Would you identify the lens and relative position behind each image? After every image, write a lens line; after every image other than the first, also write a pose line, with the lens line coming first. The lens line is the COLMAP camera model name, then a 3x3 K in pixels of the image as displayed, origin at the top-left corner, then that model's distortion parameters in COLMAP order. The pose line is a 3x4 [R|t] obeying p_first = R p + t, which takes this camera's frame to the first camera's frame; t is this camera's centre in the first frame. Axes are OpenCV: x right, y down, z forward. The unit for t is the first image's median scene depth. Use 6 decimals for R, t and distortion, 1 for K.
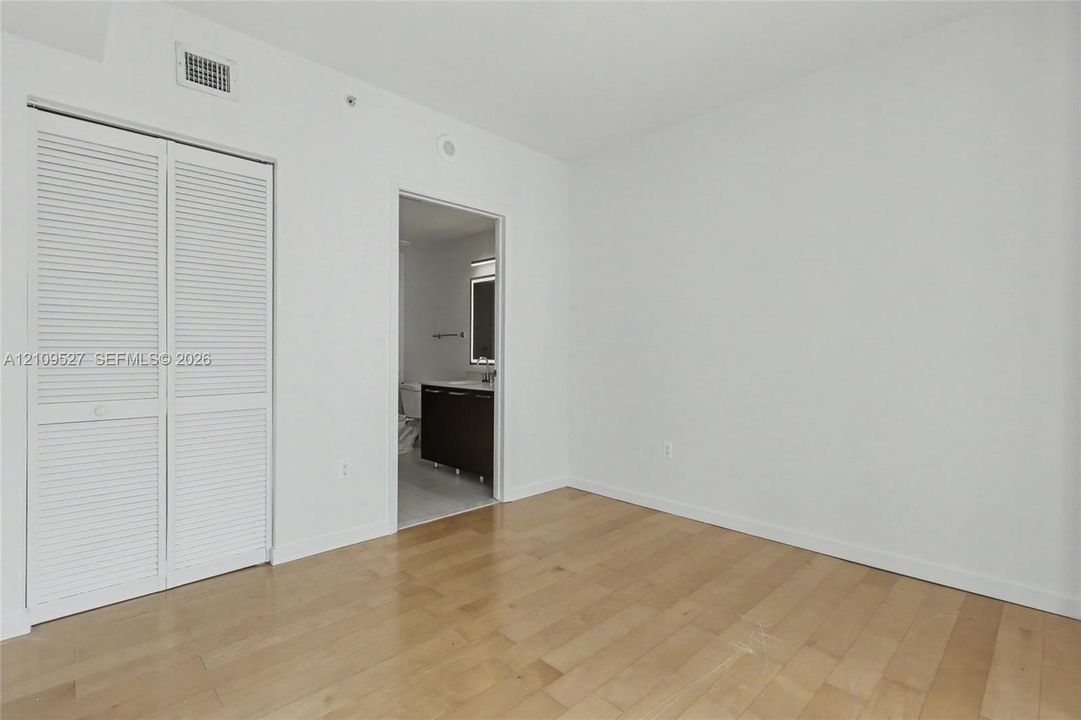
lens RADIAL K [[493.9, 0, 542.9], [0, 493.9, 357.3], [0, 0, 1]] dist [0.002616, 0.000266]
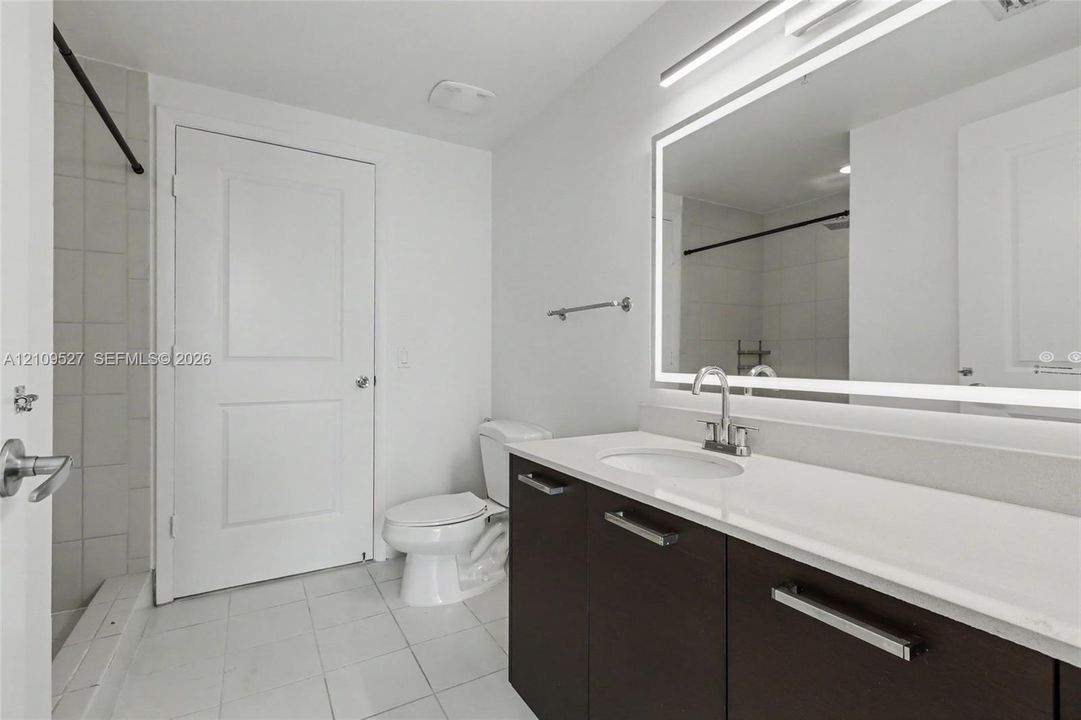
lens RADIAL K [[526.3, 0, 540.5], [0, 526.3, 360.0], [0, 0, 1]] dist [0.001152, 0.000090]
pose [[0.968880, -0.000235, -0.247529, -0.133647], [-0.003507, 0.999886, -0.014676, 0.001344], [0.247505, 0.015087, 0.968769, 0.637181]]
